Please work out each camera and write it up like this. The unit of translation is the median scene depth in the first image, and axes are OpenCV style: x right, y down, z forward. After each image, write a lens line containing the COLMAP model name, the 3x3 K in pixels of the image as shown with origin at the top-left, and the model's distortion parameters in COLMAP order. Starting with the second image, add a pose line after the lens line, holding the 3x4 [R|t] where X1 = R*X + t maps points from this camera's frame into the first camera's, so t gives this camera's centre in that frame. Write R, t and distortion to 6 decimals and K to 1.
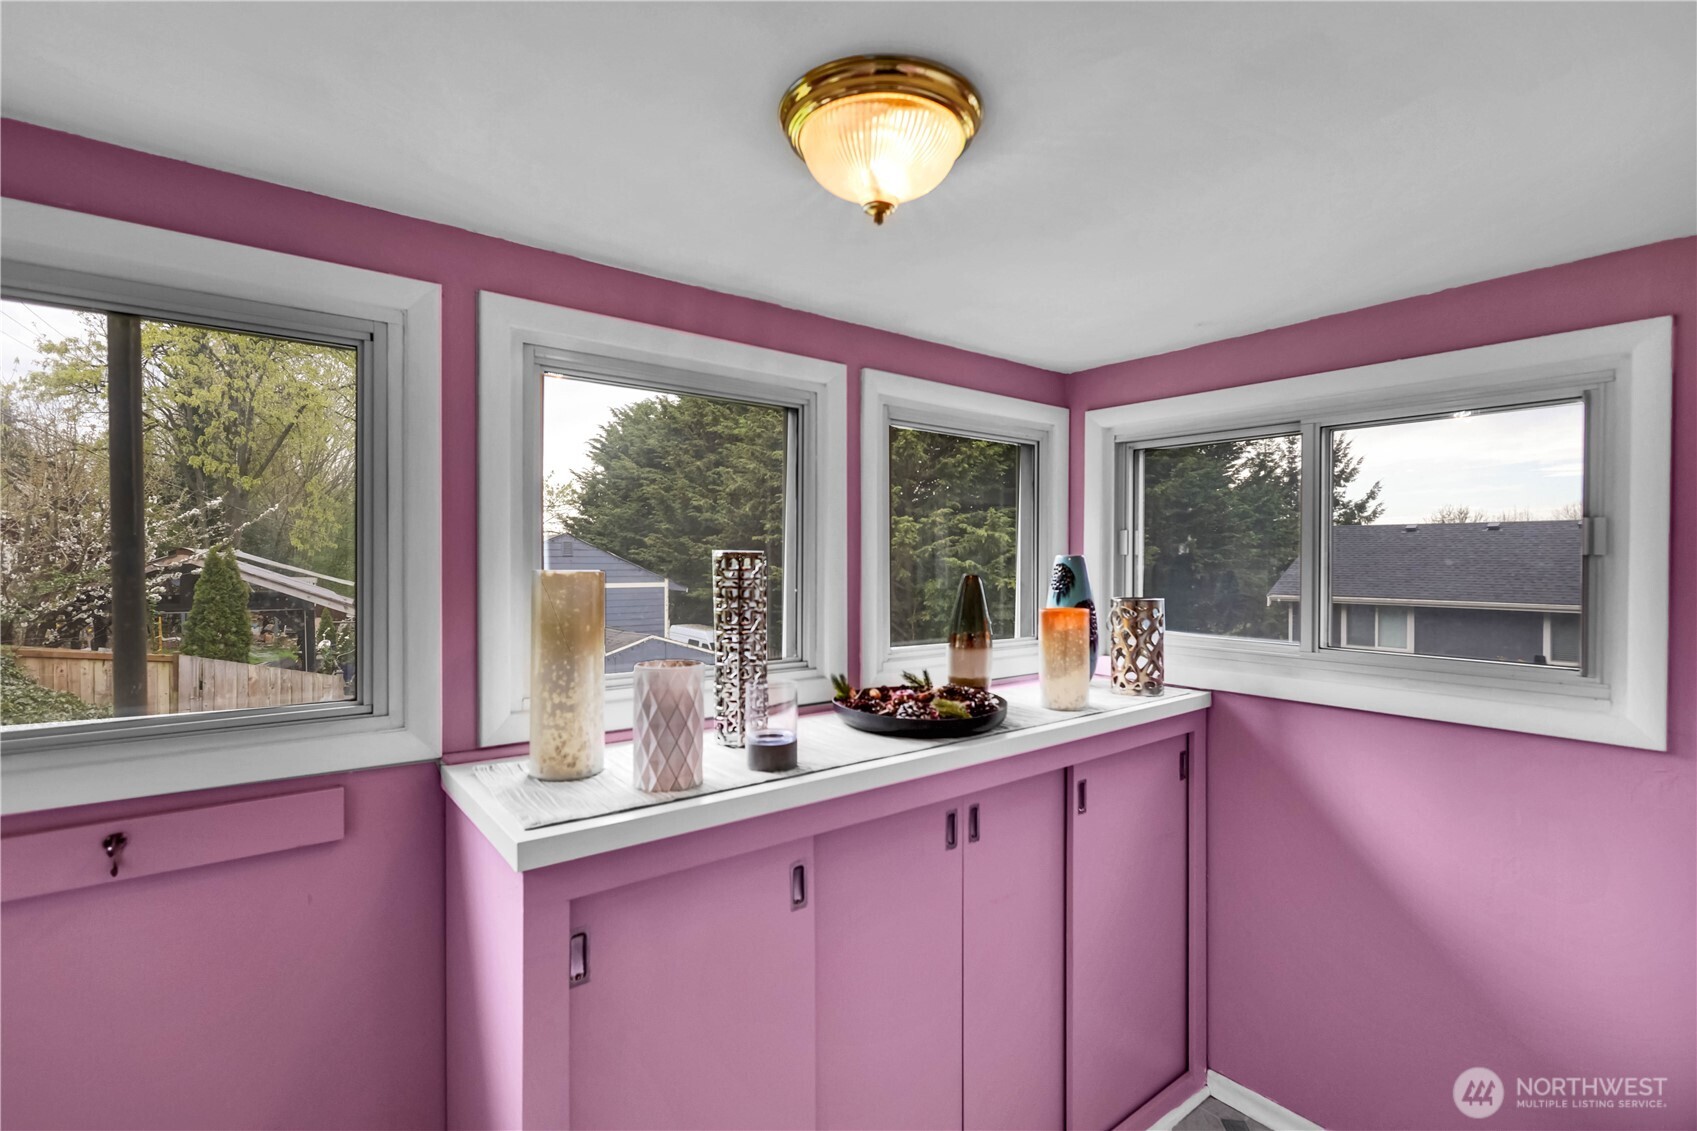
lens RADIAL K [[781.9, 0, 848.5], [0, 781.9, 565.5], [0, 0, 1]] dist [-0.002124, -0.000307]
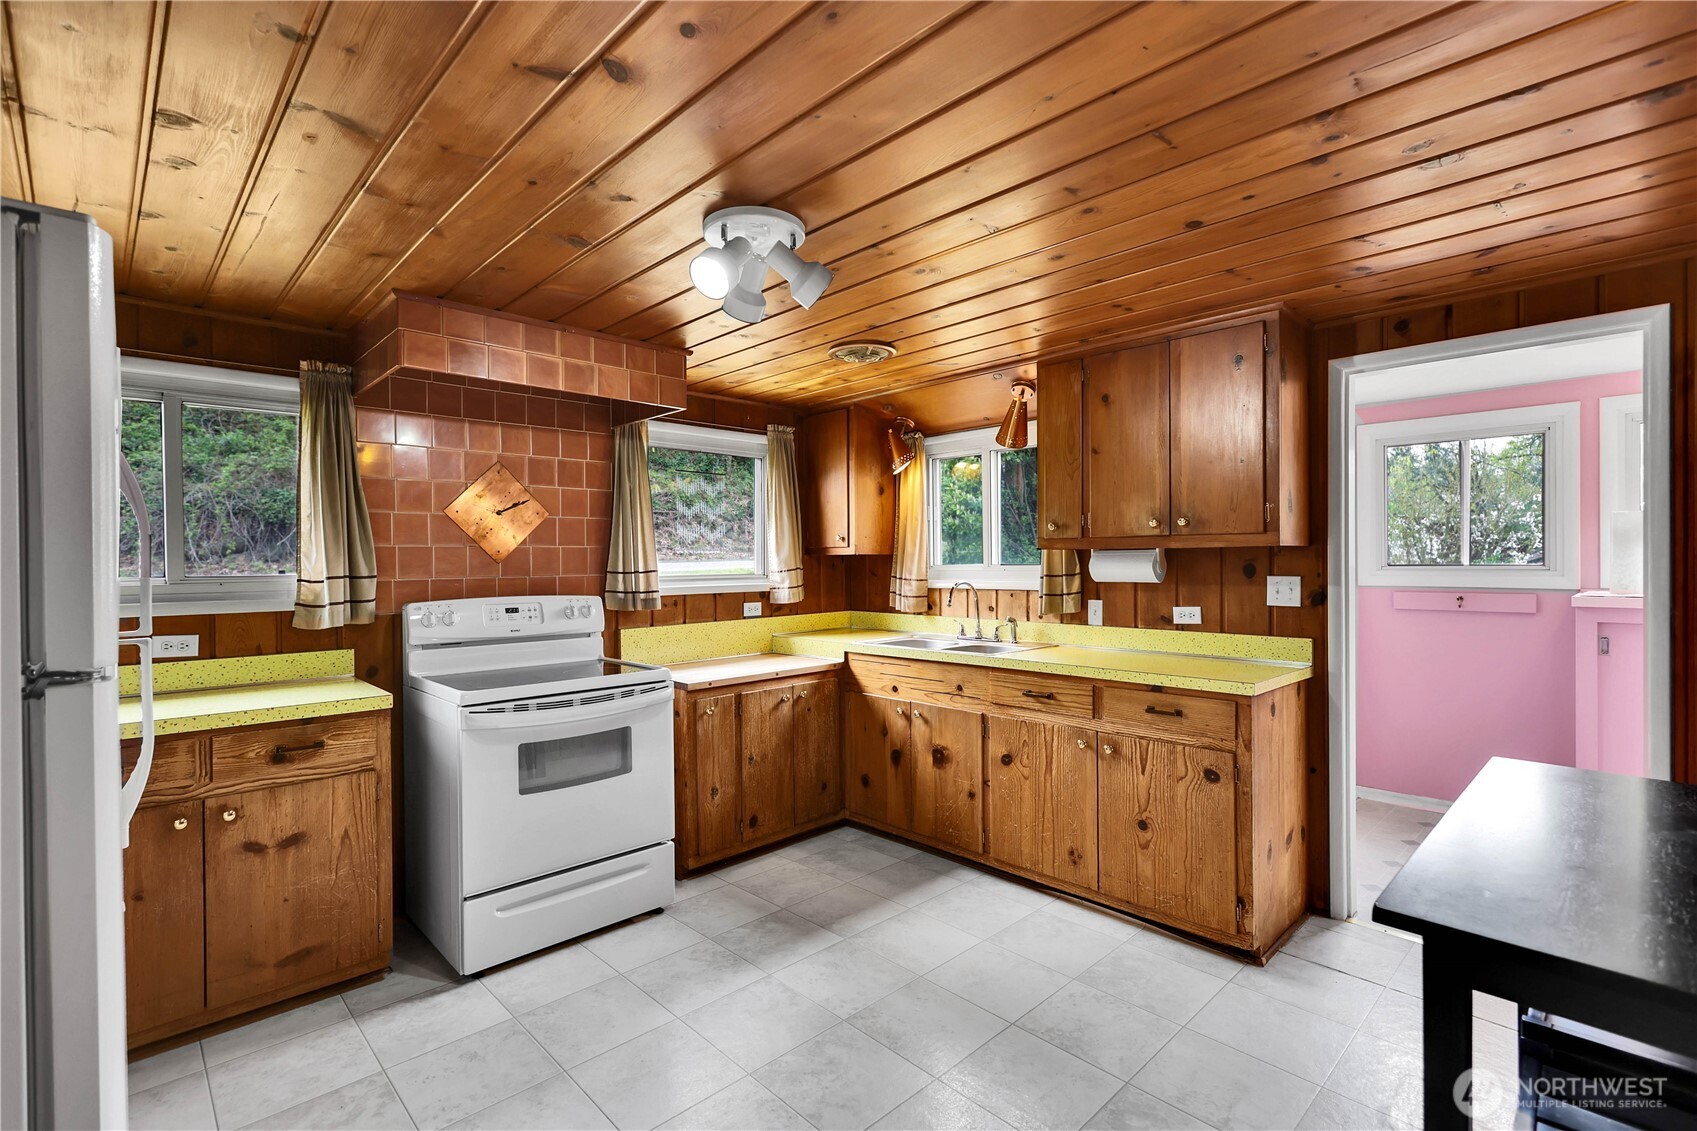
lens RADIAL K [[781.9, 0, 848.5], [0, 781.9, 565.5], [0, 0, 1]] dist [-0.002124, -0.000307]
pose [[0.102931, 0.001939, -0.994687, 1.766883], [-0.001334, 0.999997, 0.001811, 0.170964], [0.994688, 0.001140, 0.102934, -1.629253]]
